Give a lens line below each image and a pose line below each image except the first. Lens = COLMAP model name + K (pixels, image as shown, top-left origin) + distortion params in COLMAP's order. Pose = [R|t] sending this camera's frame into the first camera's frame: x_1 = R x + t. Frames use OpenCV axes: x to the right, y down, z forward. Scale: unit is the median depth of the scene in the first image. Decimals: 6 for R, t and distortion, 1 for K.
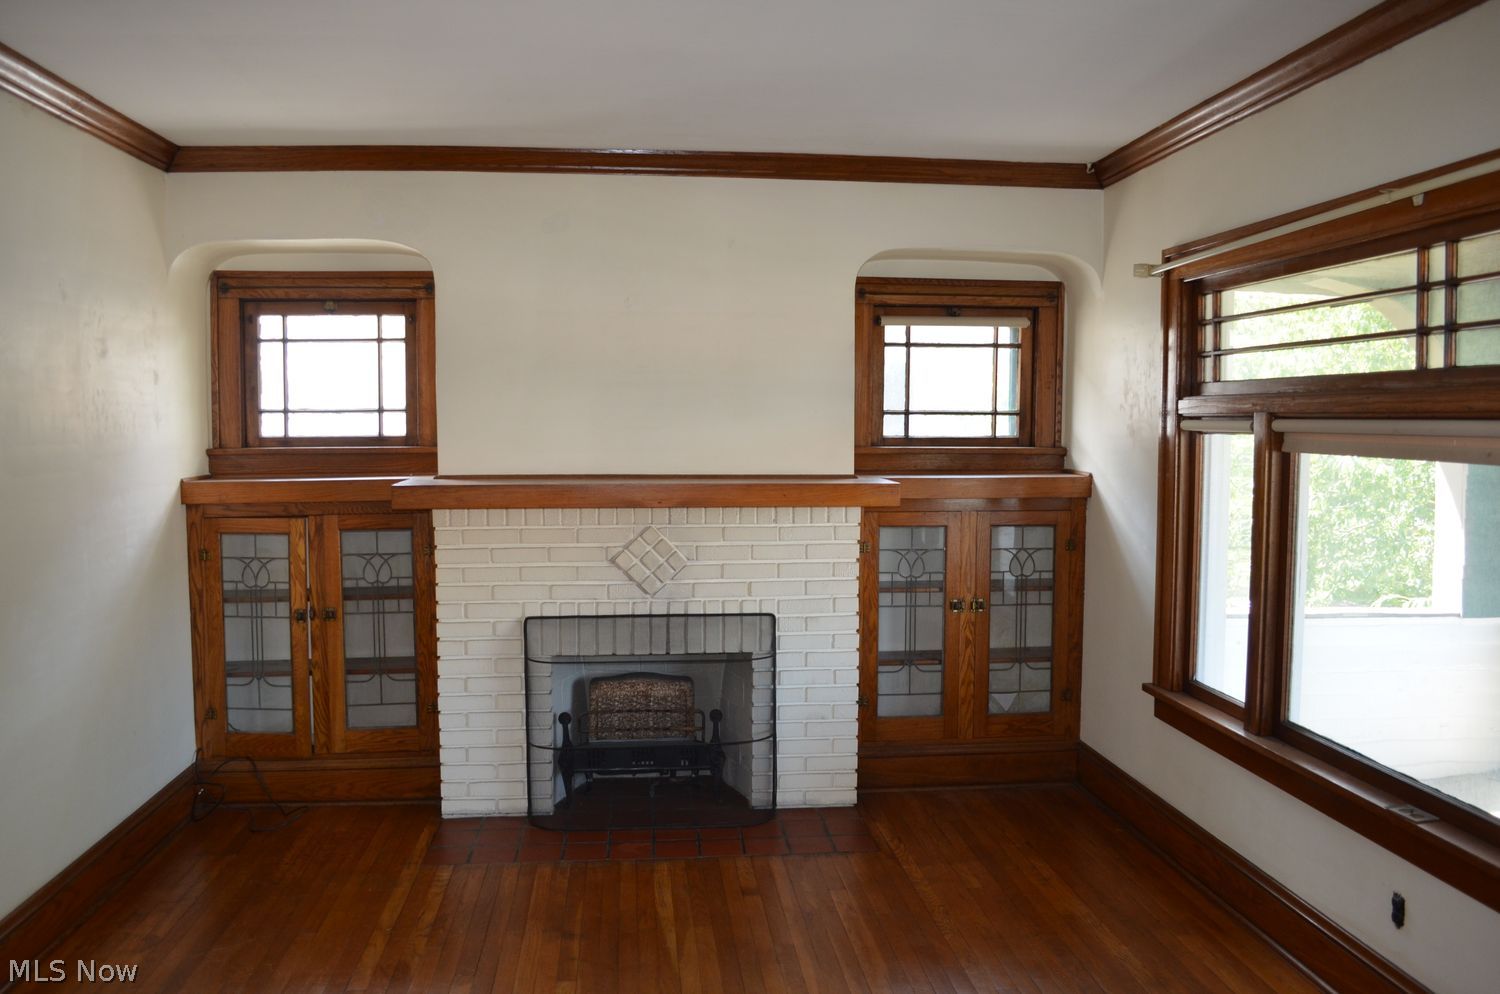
lens RADIAL K [[1181.0, 0, 756.0], [0, 1181.0, 498.5], [0, 0, 1]] dist [-0.080615, 0.017163]
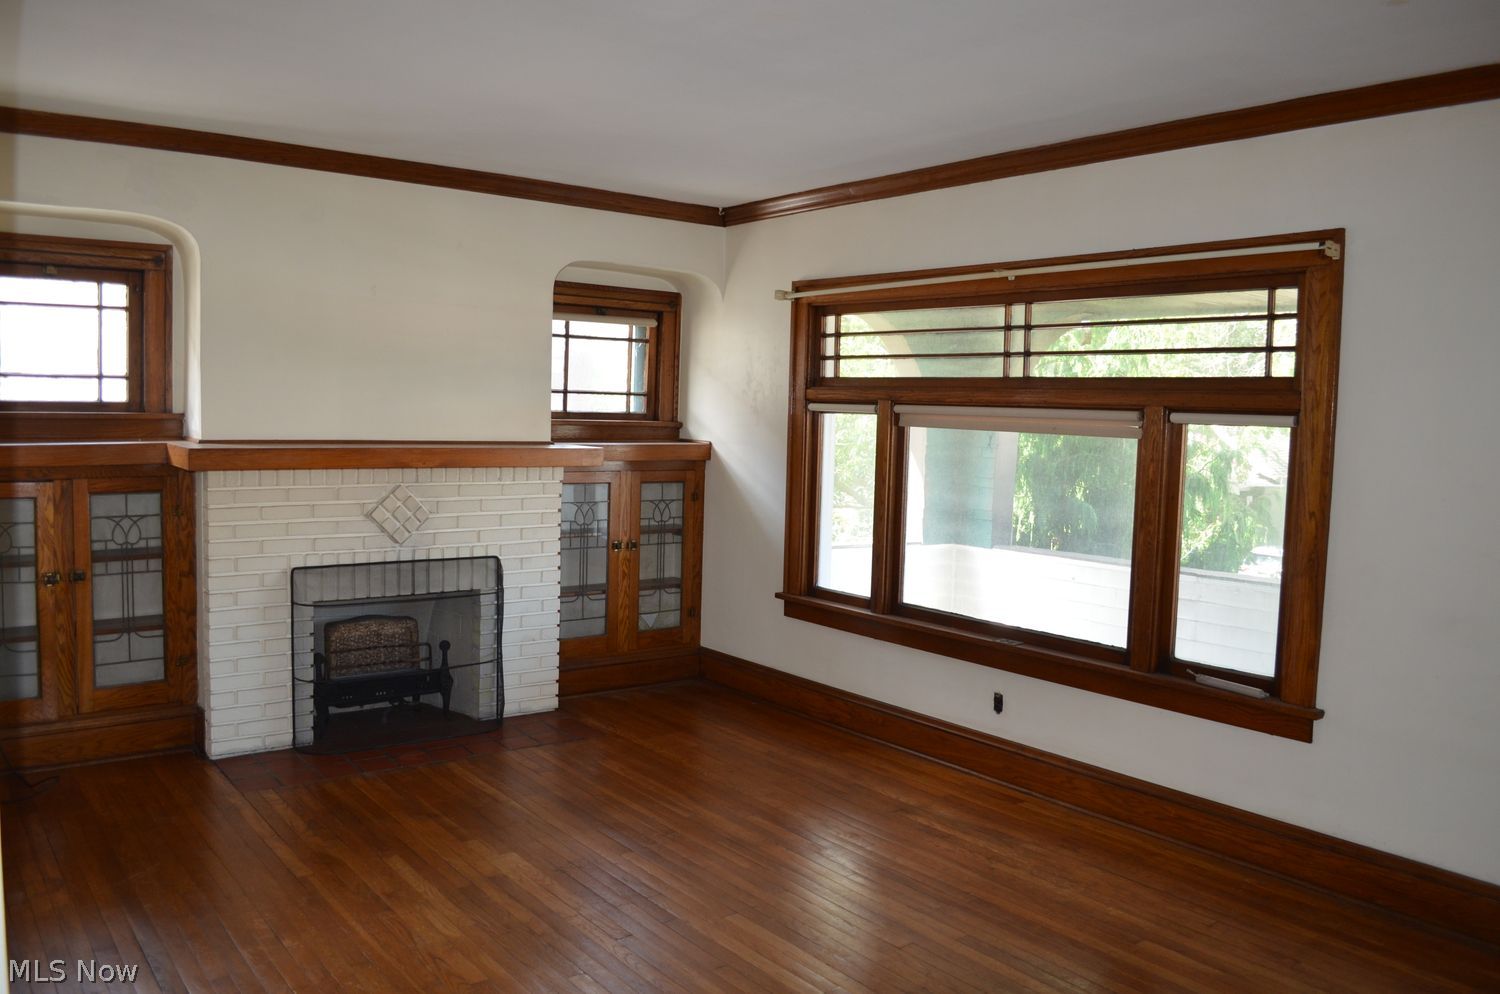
lens RADIAL K [[1181.0, 0, 760.5], [0, 1181.0, 497.8], [0, 0, 1]] dist [-0.080615, 0.017163]
pose [[0.848285, -0.018889, 0.529203, -0.385713], [0.008768, 0.999728, 0.021628, 0.013970], [-0.529467, -0.013706, 0.848220, -0.160570]]
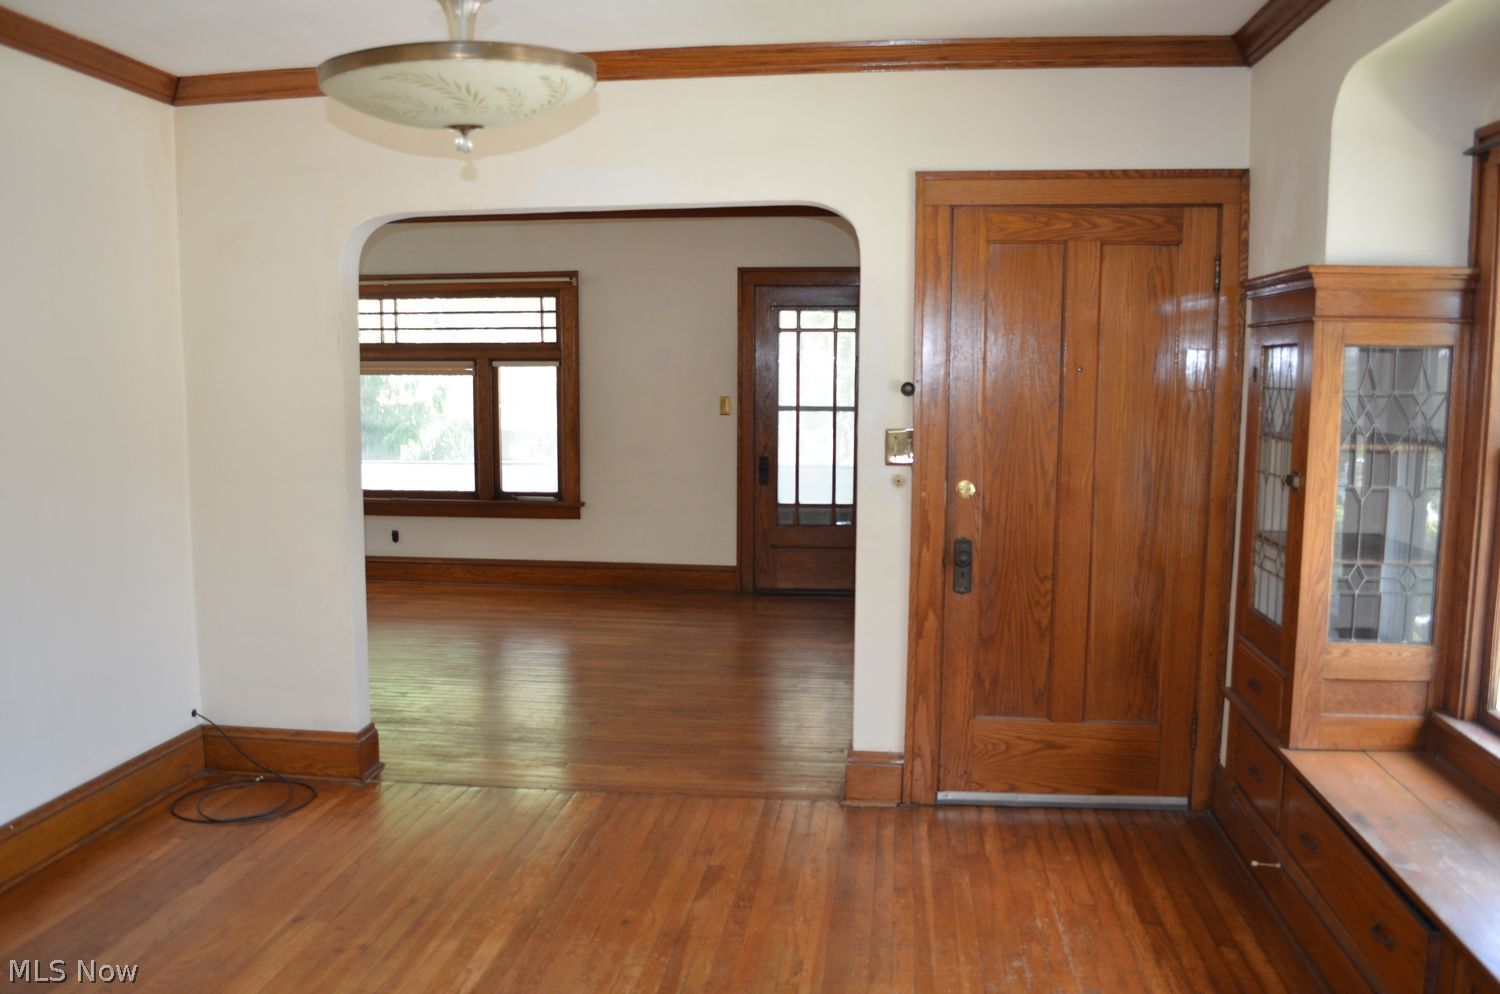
lens RADIAL K [[1181.0, 0, 753.6], [0, 1181.0, 495.4], [0, 0, 1]] dist [-0.080615, 0.017163]
pose [[0.226414, -0.109001, 0.967913, -1.233886], [0.062539, 0.993295, 0.097230, 0.022020], [-0.972021, 0.038518, 0.231713, -0.322631]]
